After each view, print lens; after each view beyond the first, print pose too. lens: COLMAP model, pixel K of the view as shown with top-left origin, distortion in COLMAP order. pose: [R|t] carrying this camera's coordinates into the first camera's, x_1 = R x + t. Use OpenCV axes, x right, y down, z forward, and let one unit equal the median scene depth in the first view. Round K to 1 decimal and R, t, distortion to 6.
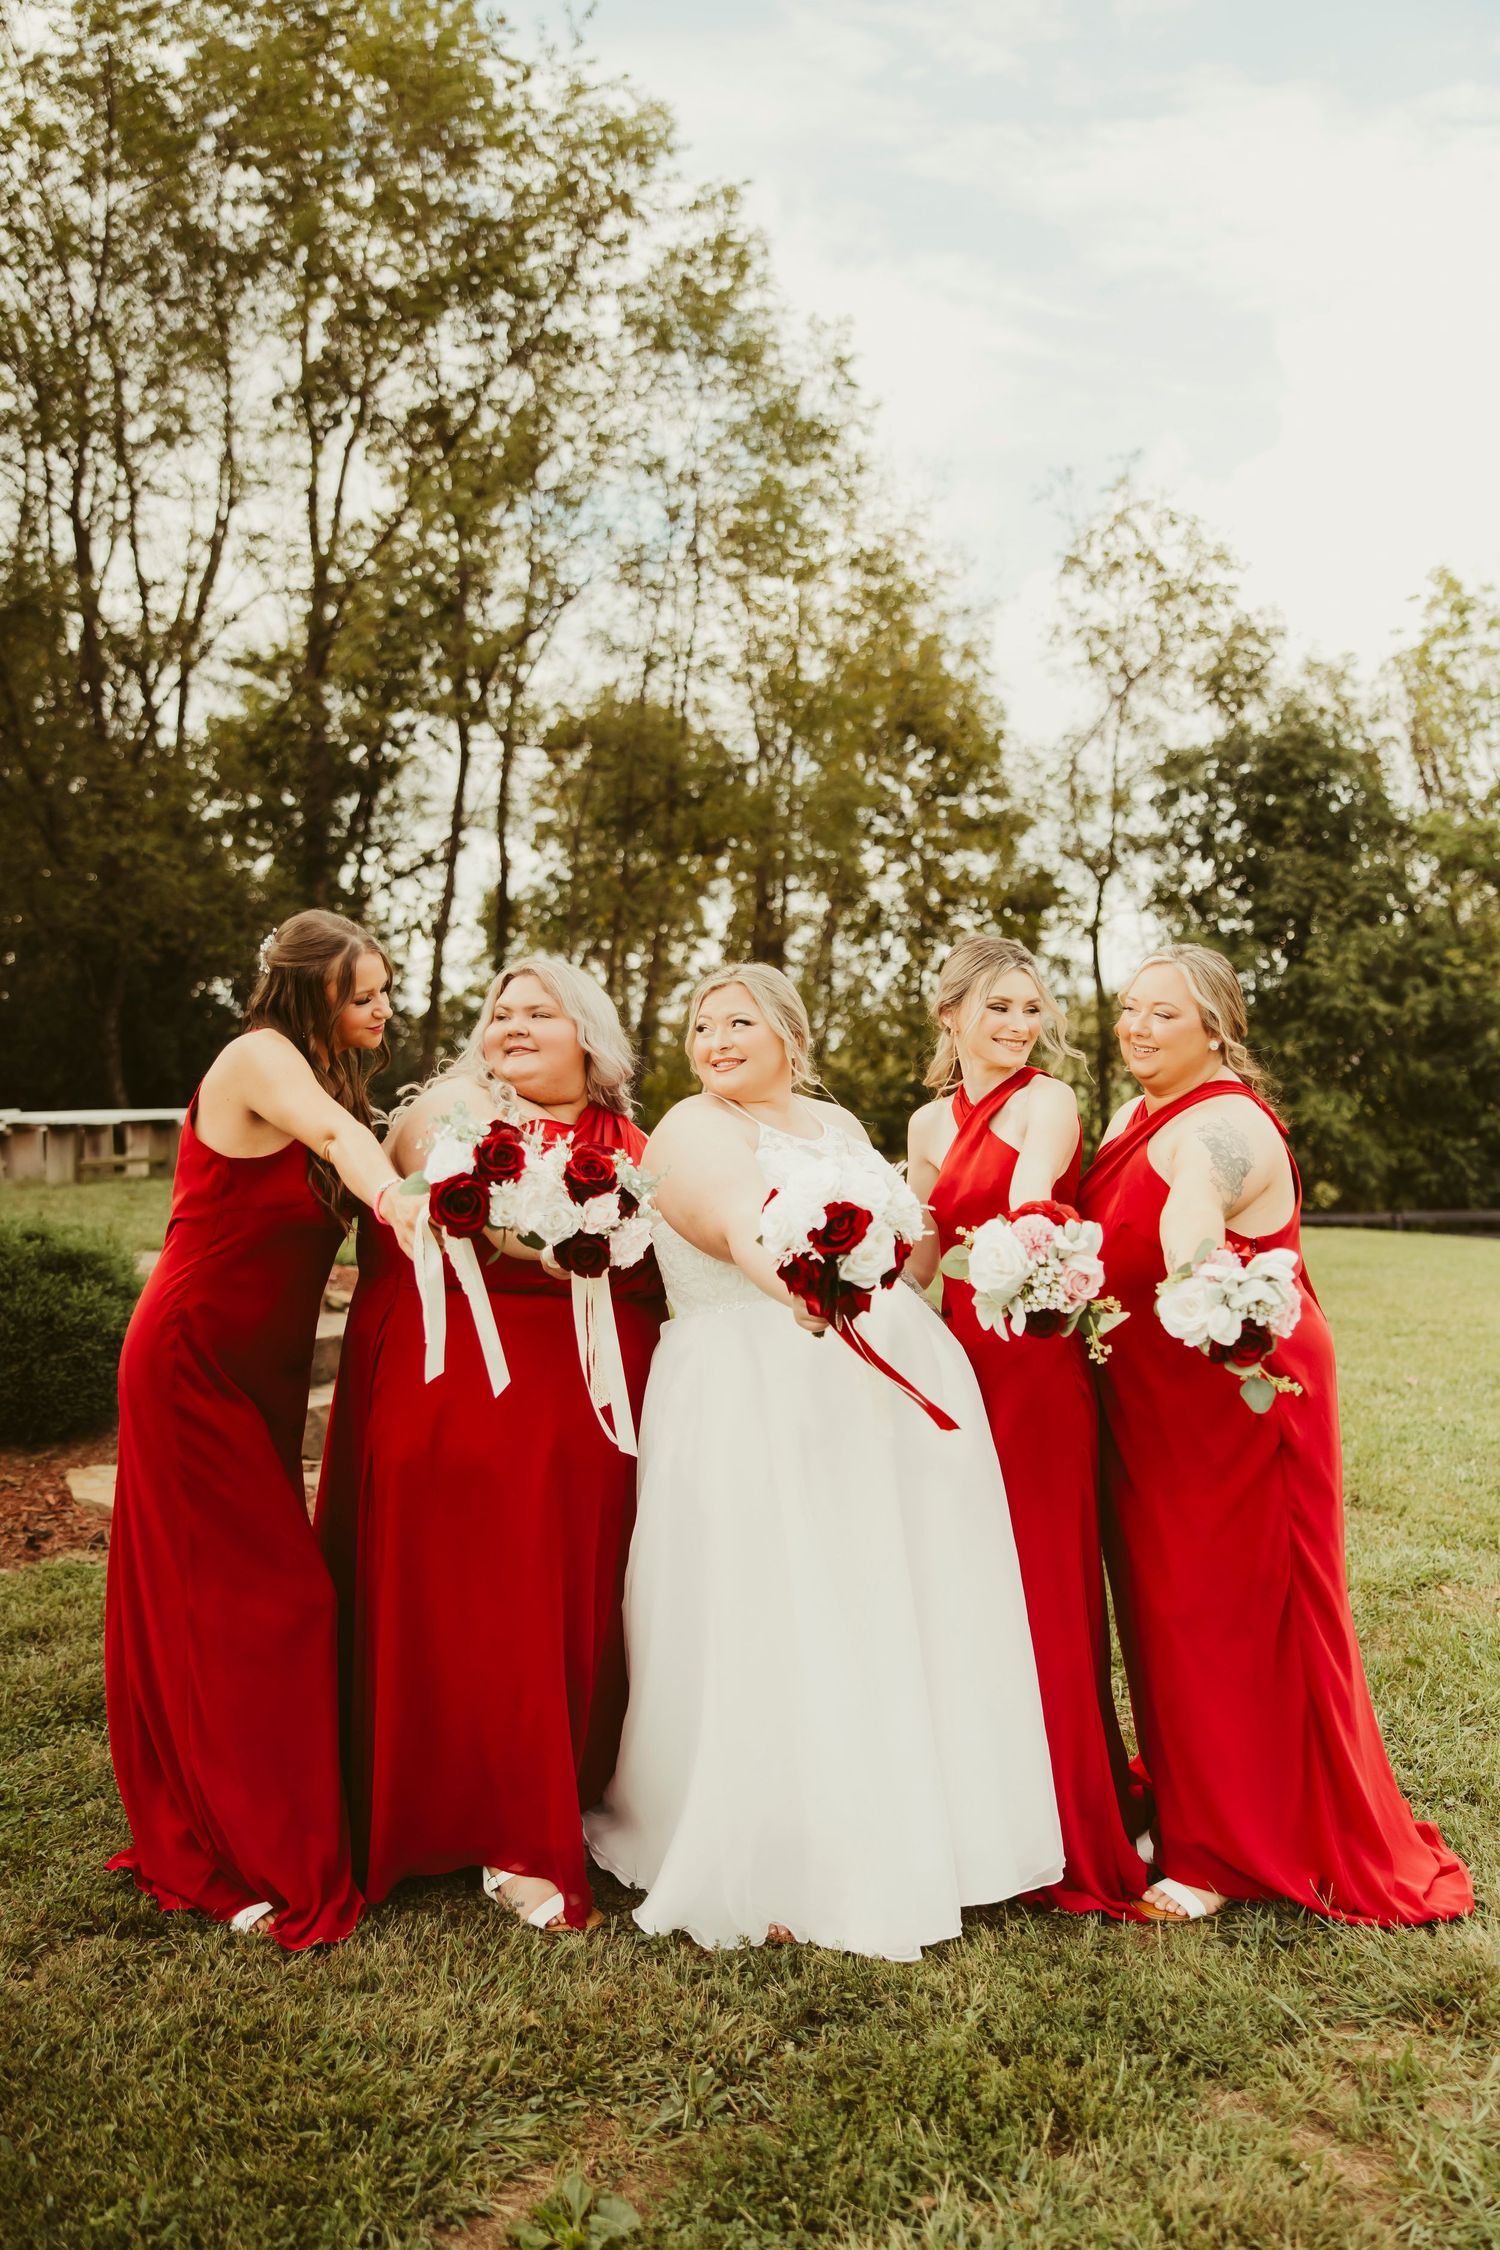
lens RADIAL K [[2067.5, 0, 691.4], [0, 2067.5, 1115.9], [0, 0, 1]] dist [0.067449, -0.188157]
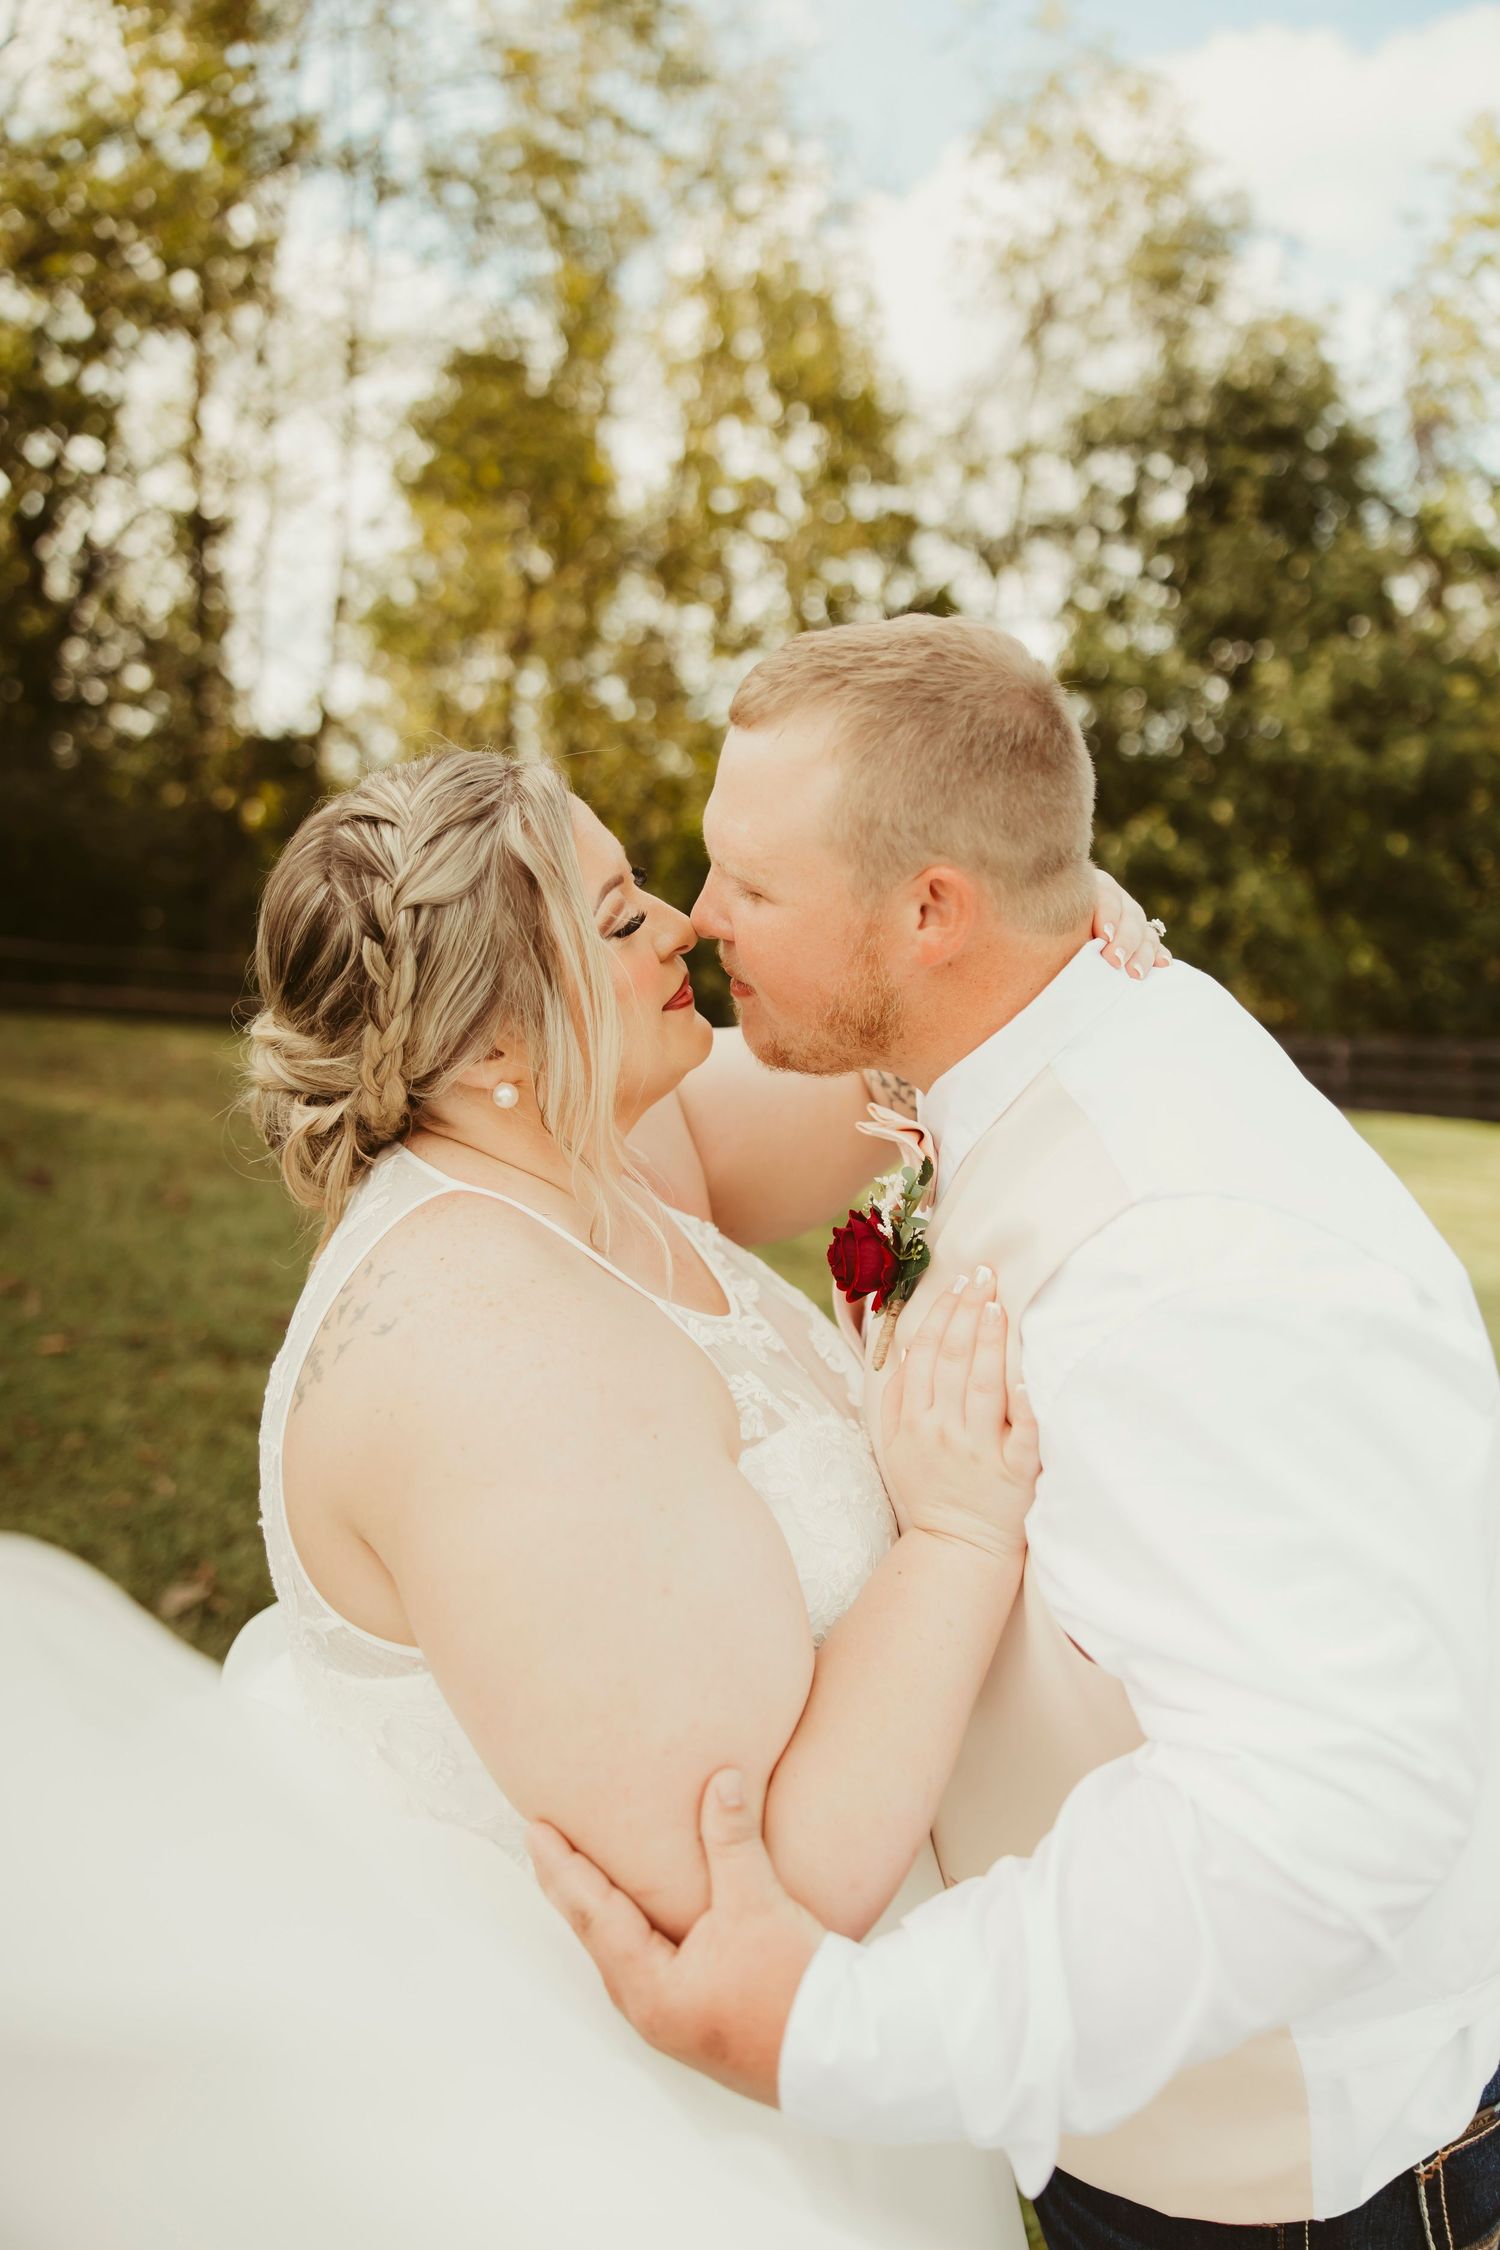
lens RADIAL K [[1776.5, 0, 700.0], [0, 1776.5, 1128.3], [0, 0, 1]] dist [-0.002879, -0.018806]
pose [[0.999207, 0.037810, 0.012500, 0.084596], [-0.039306, 0.986795, 0.157132, -0.011374], [-0.006393, -0.157499, 0.987498, 0.306038]]
